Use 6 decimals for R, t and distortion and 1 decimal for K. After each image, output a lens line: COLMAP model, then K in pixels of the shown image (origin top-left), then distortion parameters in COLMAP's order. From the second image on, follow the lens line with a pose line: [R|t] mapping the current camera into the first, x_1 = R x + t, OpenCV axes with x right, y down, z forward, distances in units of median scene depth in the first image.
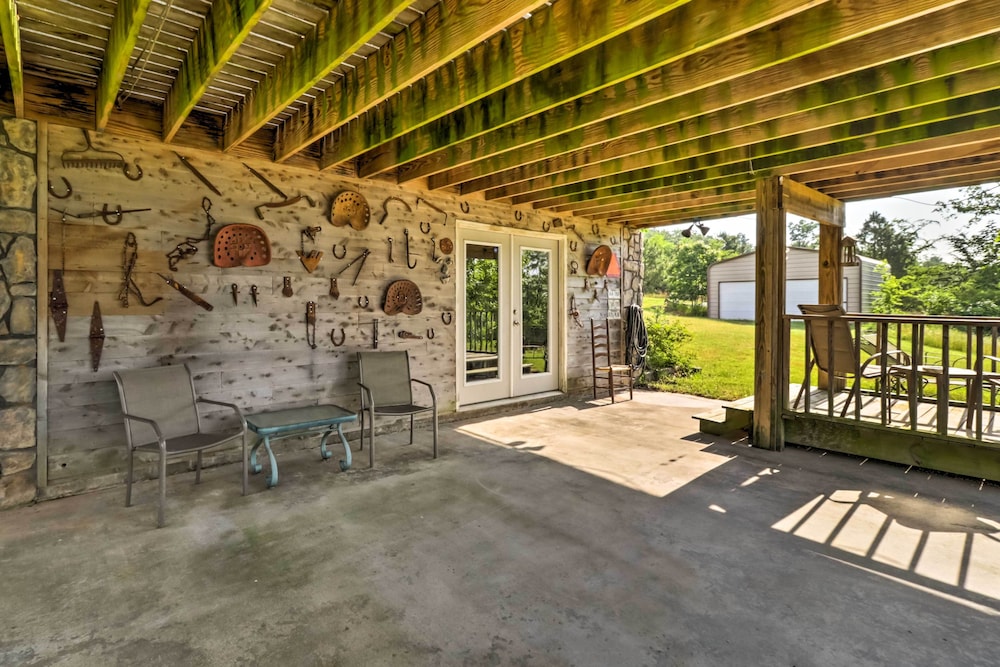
lens RADIAL K [[503.0, 0, 468.5], [0, 503.0, 303.7], [0, 0, 1]] dist [0.004102, 0.000846]
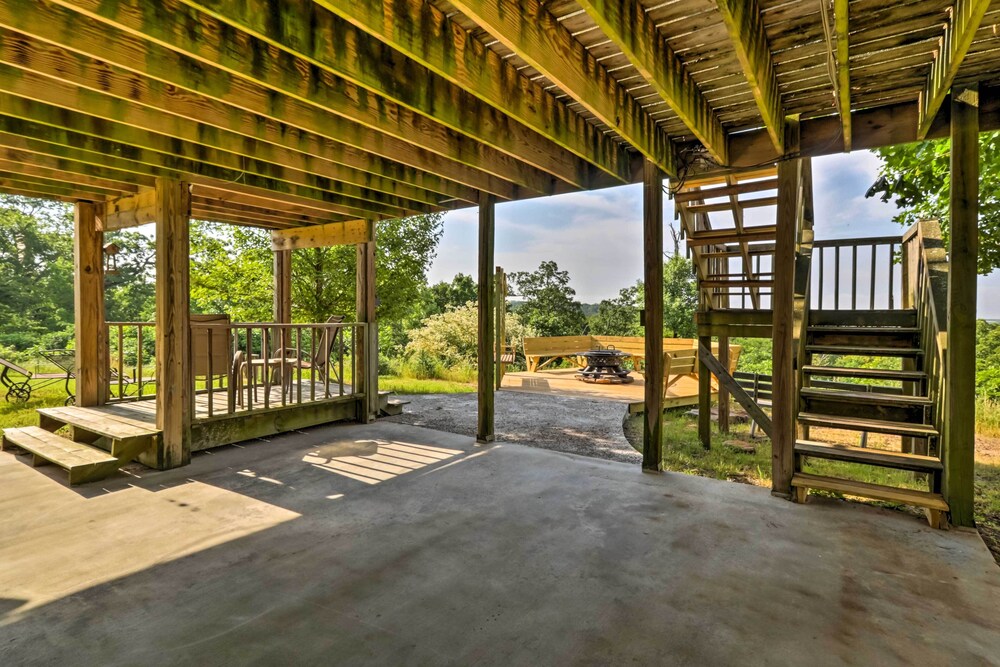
lens RADIAL K [[503.1, 0, 499.3], [0, 503.1, 317.9], [0, 0, 1]] dist [0.000471, 0.000366]
pose [[-0.270160, -0.015583, 0.962689, -0.599718], [-0.002628, 0.999877, 0.015447, -0.010138], [-0.962812, 0.001643, -0.270168, 0.834193]]
